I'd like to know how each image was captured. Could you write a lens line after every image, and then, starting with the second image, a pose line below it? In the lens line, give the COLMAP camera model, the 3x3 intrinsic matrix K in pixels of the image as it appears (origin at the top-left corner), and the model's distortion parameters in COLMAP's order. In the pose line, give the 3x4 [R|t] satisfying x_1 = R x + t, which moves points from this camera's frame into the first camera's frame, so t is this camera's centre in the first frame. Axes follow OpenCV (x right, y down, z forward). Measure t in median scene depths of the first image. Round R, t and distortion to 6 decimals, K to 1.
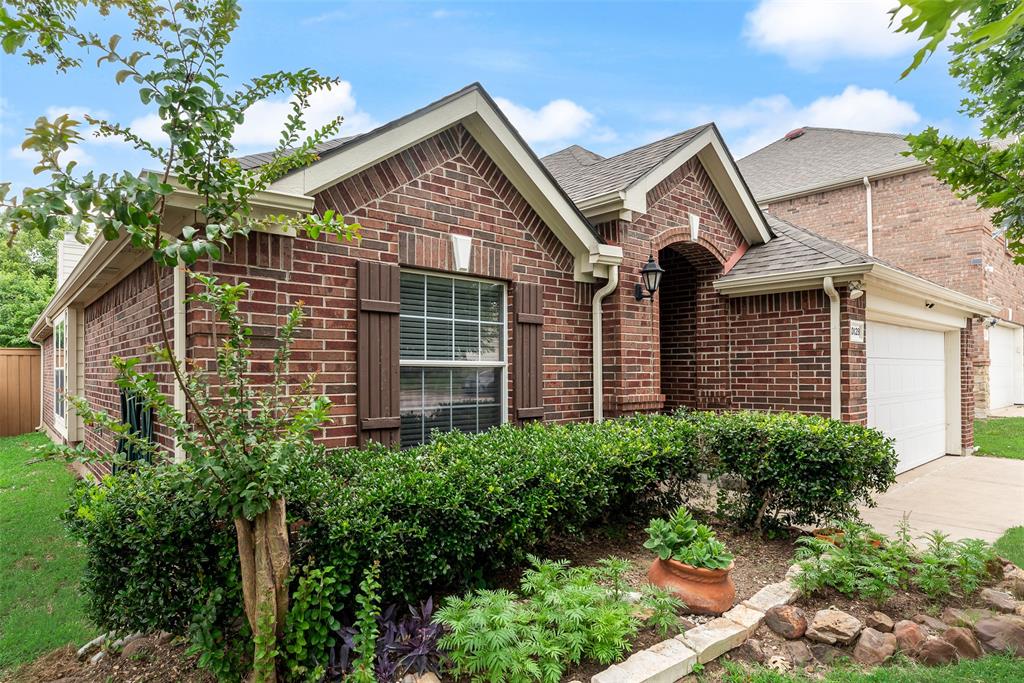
lens RADIAL K [[577.9, 0, 512.7], [0, 577.9, 369.6], [0, 0, 1]] dist [0.001339, 0.000105]
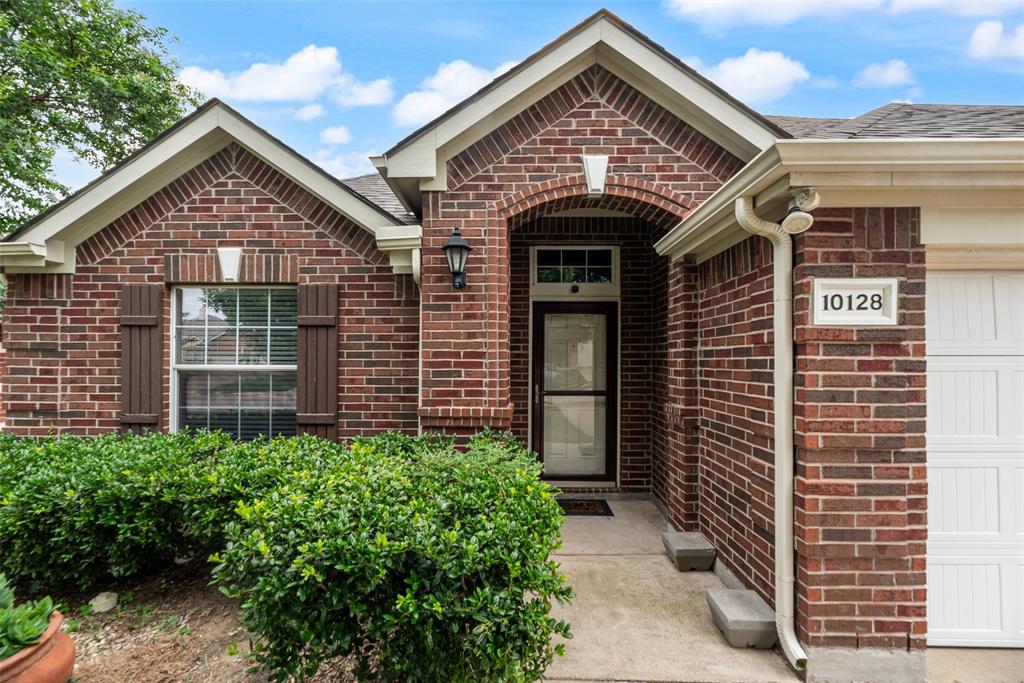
lens RADIAL K [[440.6, 0, 514.9], [0, 440.6, 359.7], [0, 0, 1]] dist [0.001137, 0.000161]
pose [[0.738978, 0.003280, -0.673721, 0.817816], [-0.000980, 0.999992, 0.003794, -0.028216], [0.673729, -0.002143, 0.738976, 0.728187]]
